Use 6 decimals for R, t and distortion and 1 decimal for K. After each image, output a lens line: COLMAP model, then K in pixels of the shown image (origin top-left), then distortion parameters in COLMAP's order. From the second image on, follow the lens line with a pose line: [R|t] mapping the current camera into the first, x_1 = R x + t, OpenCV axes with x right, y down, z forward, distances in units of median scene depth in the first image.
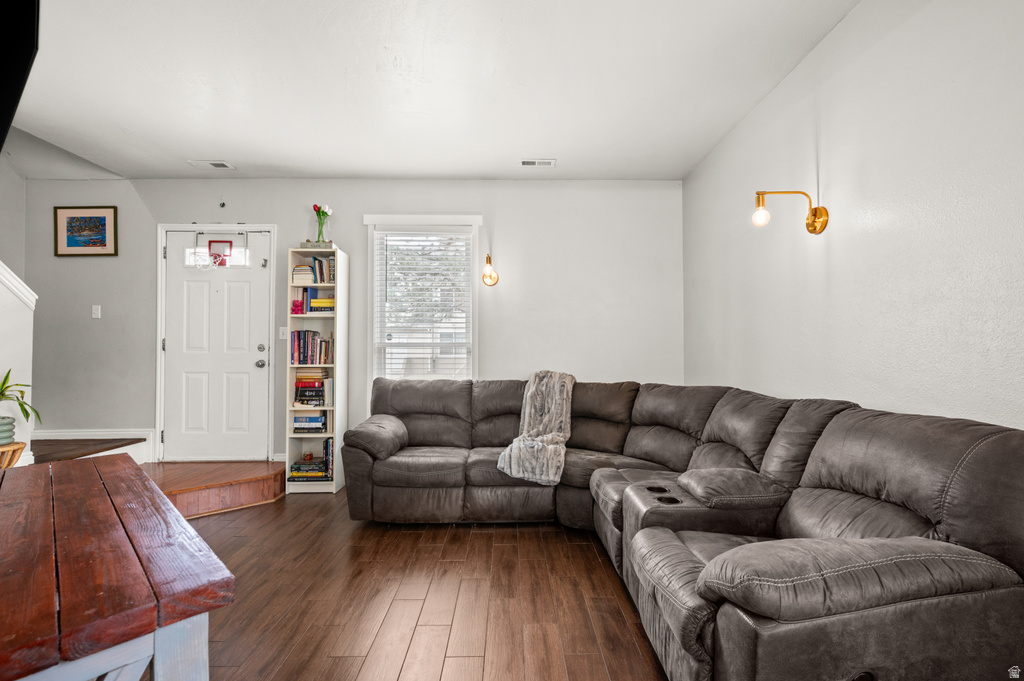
lens RADIAL K [[453.0, 0, 512.3], [0, 453.0, 337.8], [0, 0, 1]] dist [-0.002111, -0.000391]
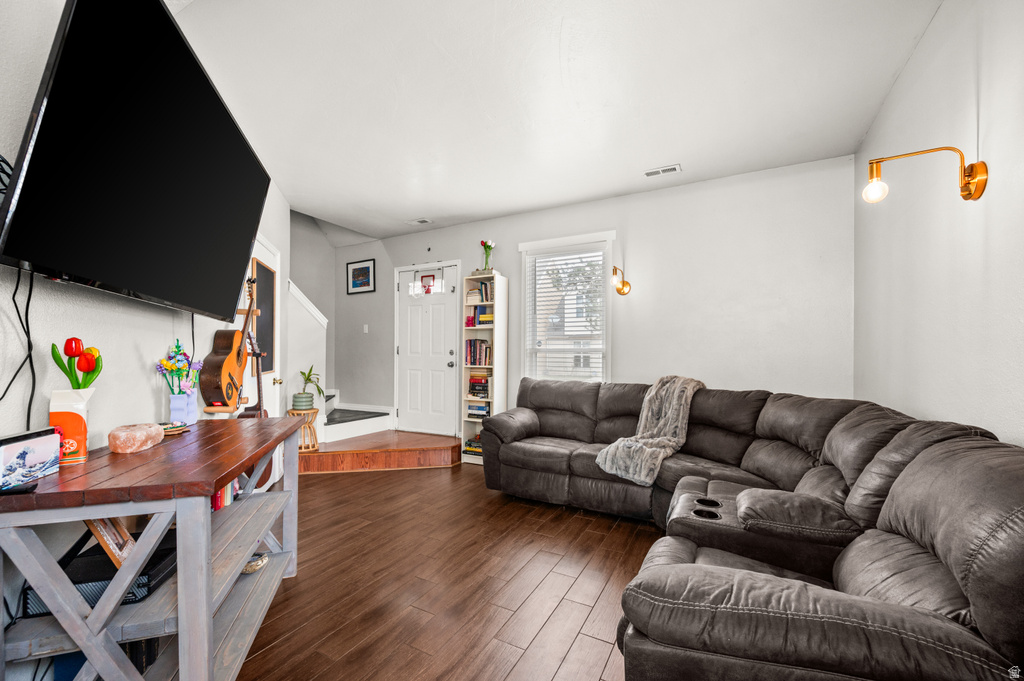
lens RADIAL K [[408.6, 0, 513.0], [0, 408.6, 350.2], [0, 0, 1]] dist [-0.000927, -0.000821]
pose [[0.872520, 0.000028, -0.488578, 0.222169], [0.007156, 0.999892, 0.012837, 0.001041], [0.488525, -0.014697, 0.872426, 0.033634]]
